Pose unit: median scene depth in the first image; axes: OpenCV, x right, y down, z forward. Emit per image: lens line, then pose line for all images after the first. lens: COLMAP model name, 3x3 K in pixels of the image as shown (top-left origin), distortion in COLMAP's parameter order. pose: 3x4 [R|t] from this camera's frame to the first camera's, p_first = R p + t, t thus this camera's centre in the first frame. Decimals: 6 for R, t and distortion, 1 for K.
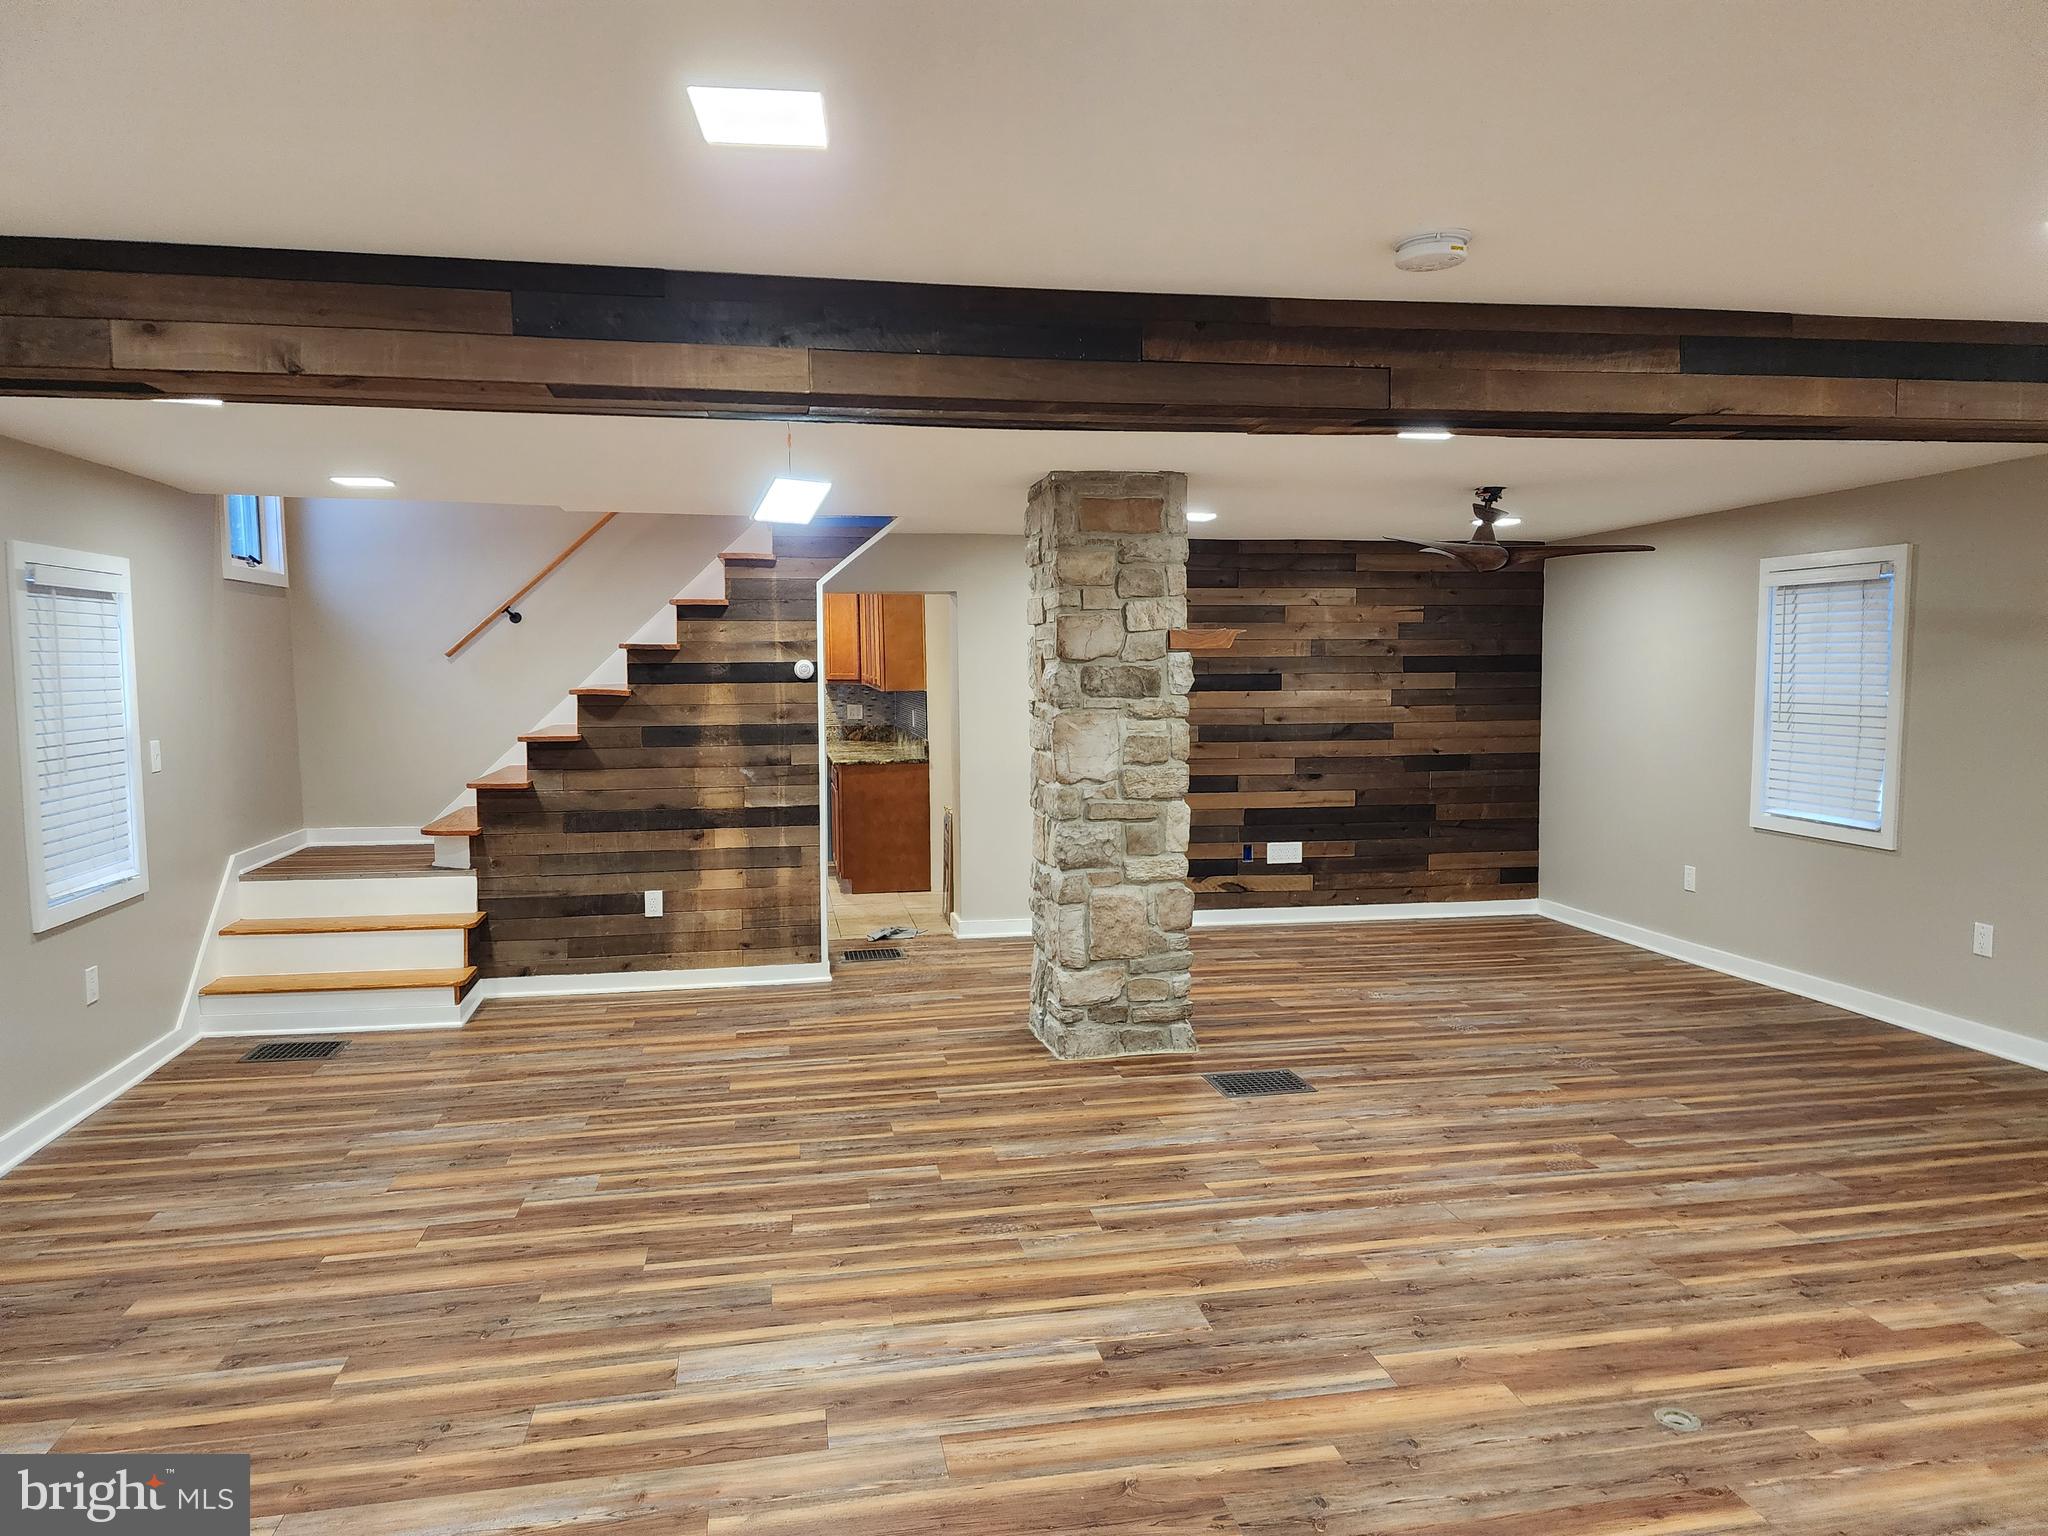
lens RADIAL K [[1305.3, 0, 1024.0], [0, 1305.3, 768.0], [0, 0, 1]] dist [0.096382, -0.087287]
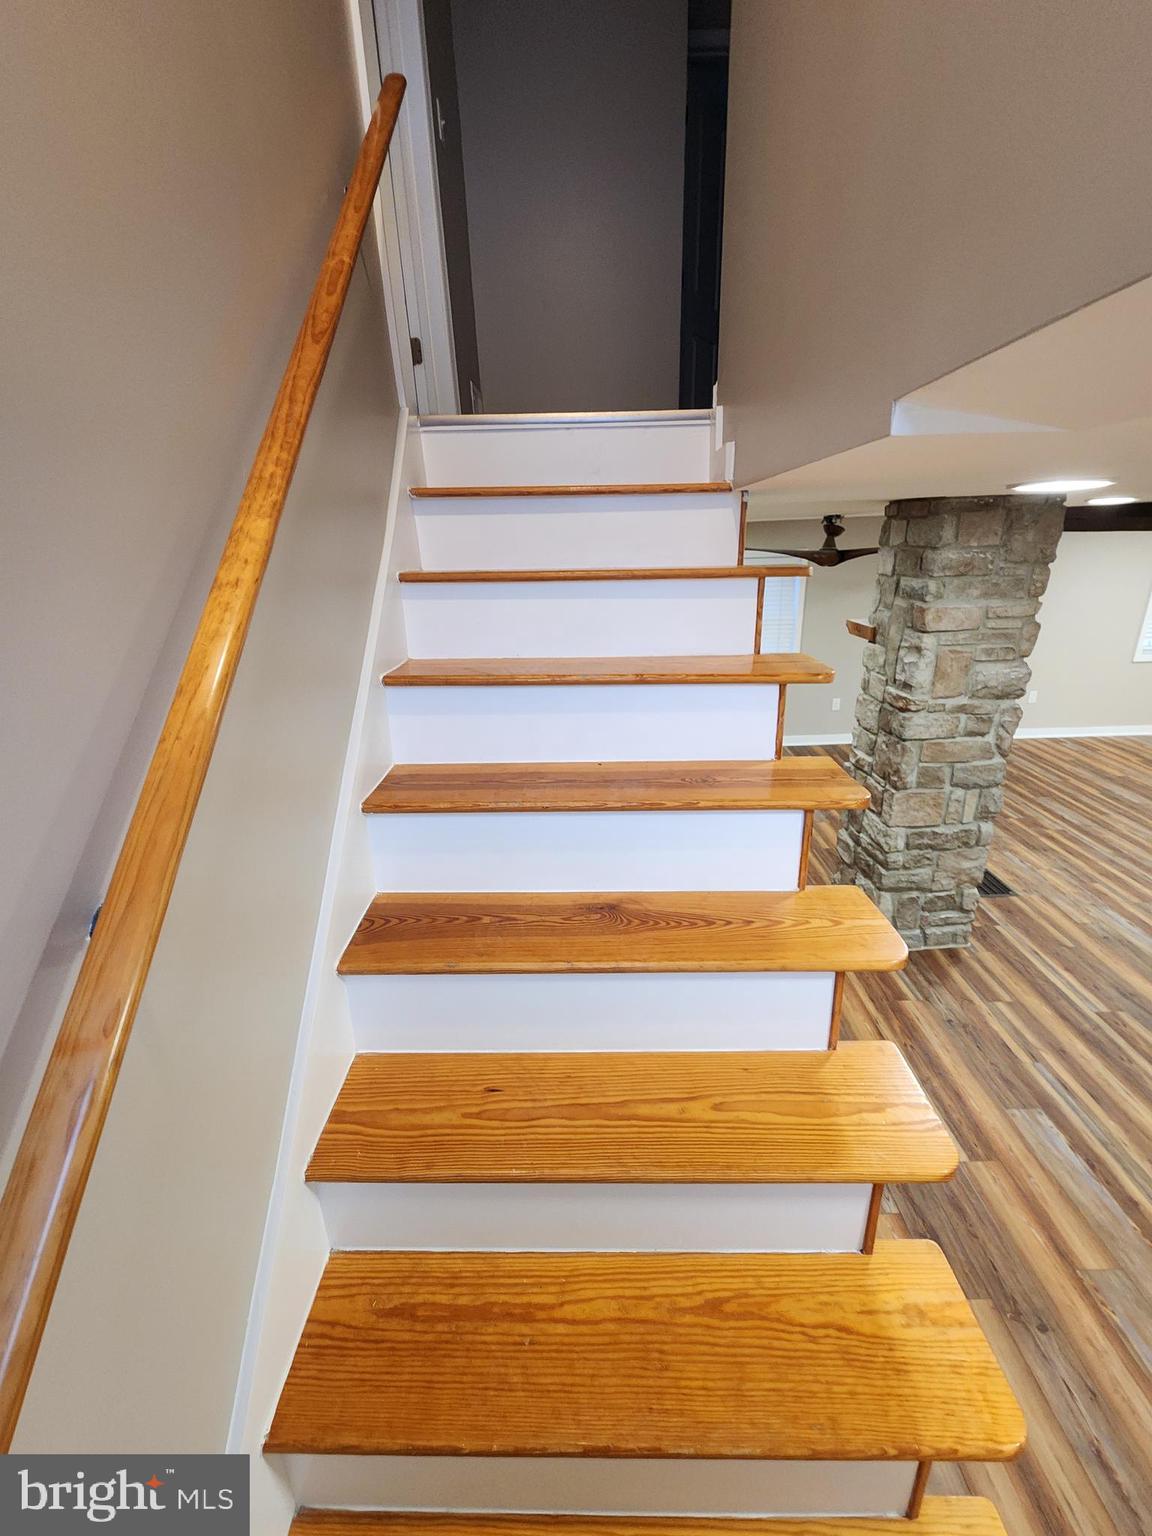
lens RADIAL K [[621.2, 0, 576.0], [0, 621.2, 768.0], [0, 0, 1]] dist [-0.000704, -0.000051]
pose [[0.196441, -0.338948, 0.920068, -0.604531], [0.109264, 0.940074, 0.322989, -0.221485], [-0.974409, 0.037082, 0.221704, 1.247662]]
